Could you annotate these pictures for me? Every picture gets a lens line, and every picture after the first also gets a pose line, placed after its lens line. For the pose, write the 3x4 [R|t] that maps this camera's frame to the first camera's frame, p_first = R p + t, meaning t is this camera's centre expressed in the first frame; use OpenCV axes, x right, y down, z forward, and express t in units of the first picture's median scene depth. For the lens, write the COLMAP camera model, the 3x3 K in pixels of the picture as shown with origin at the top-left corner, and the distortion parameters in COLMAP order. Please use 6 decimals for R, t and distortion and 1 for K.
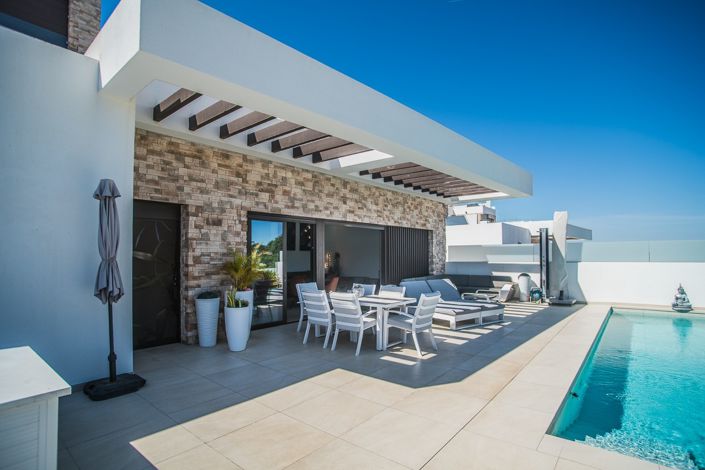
lens RADIAL K [[357.5, 0, 363.1], [0, 357.5, 244.5], [0, 0, 1]] dist [-0.021643, 0.006888]
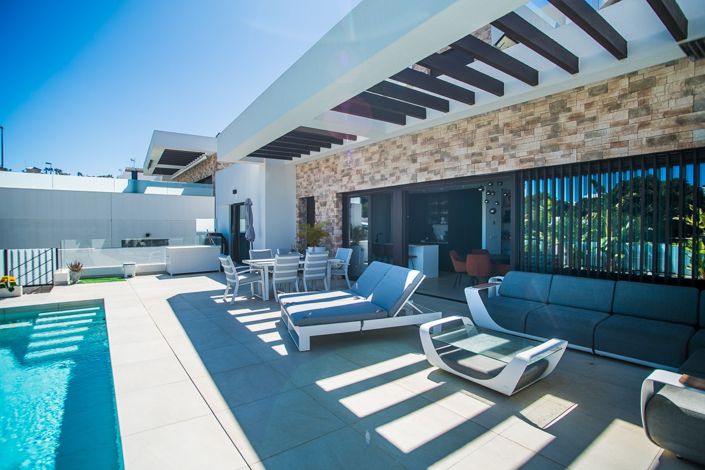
lens RADIAL K [[357.5, 0, 352.9], [0, 357.5, 236.1], [0, 0, 1]] dist [-0.021643, 0.006888]
pose [[-0.222396, 0.034200, -0.974356, 0.873258], [0.034362, 0.999039, 0.027223, 0.032744], [0.974351, -0.027427, -0.223358, 1.139665]]
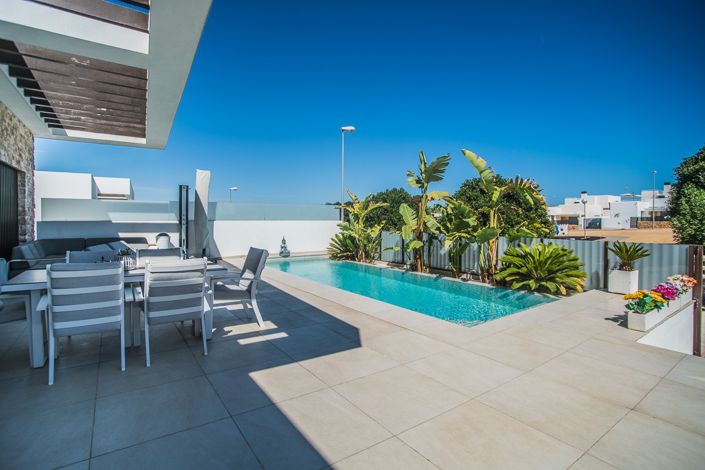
lens RADIAL K [[357.5, 0, 352.9], [0, 357.5, 228.0], [0, 0, 1]] dist [-0.021643, 0.006888]
pose [[0.315363, -0.016631, 0.948826, -0.349045], [-0.034548, 0.998982, 0.028993, 0.034106], [-0.948342, -0.041924, 0.314467, 0.353608]]
